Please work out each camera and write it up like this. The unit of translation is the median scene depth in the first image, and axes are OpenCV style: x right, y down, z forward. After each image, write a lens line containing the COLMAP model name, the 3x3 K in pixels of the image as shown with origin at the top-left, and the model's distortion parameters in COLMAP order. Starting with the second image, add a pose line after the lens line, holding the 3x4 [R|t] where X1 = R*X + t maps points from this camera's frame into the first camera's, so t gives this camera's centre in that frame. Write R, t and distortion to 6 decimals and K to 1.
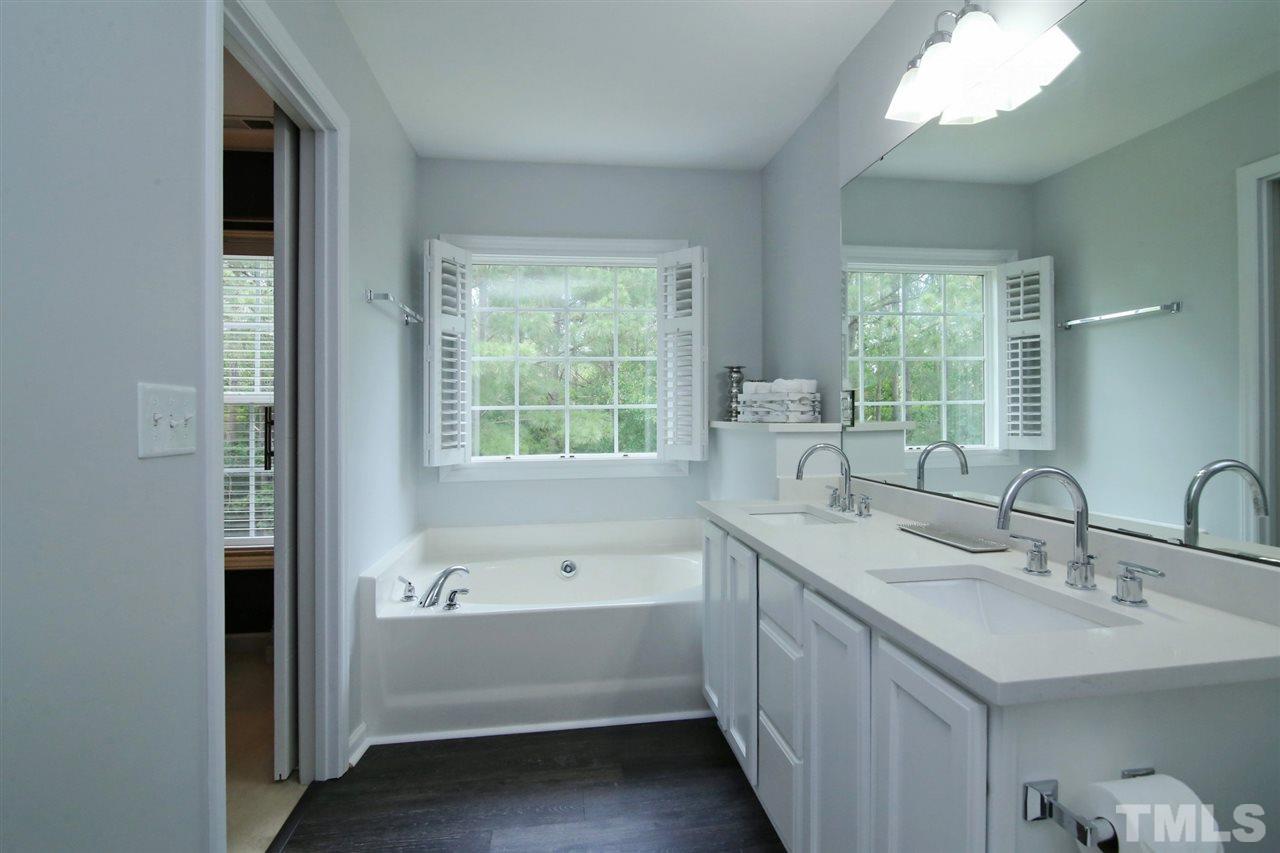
lens RADIAL K [[642.8, 0, 641.1], [0, 642.8, 408.3], [0, 0, 1]] dist [-0.002242, -0.000600]
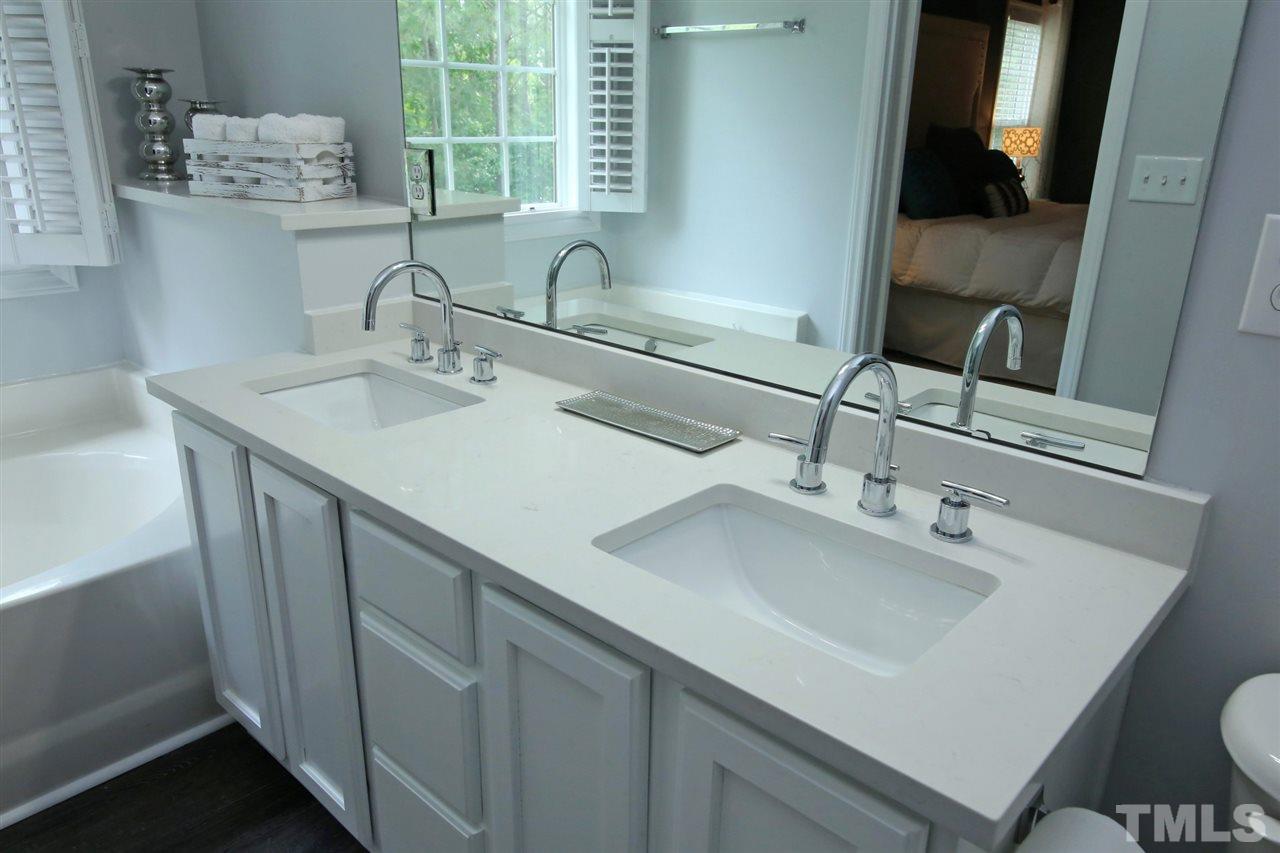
lens RADIAL K [[901.9, 0, 665.9], [0, 901.9, 430.0], [0, 0, 1]] dist [0.001399, 0.003814]
pose [[0.767477, -0.192153, 0.611602, -0.035638], [-0.029074, 0.942609, 0.332632, -0.053693], [-0.640417, -0.273069, 0.717843, 0.187401]]
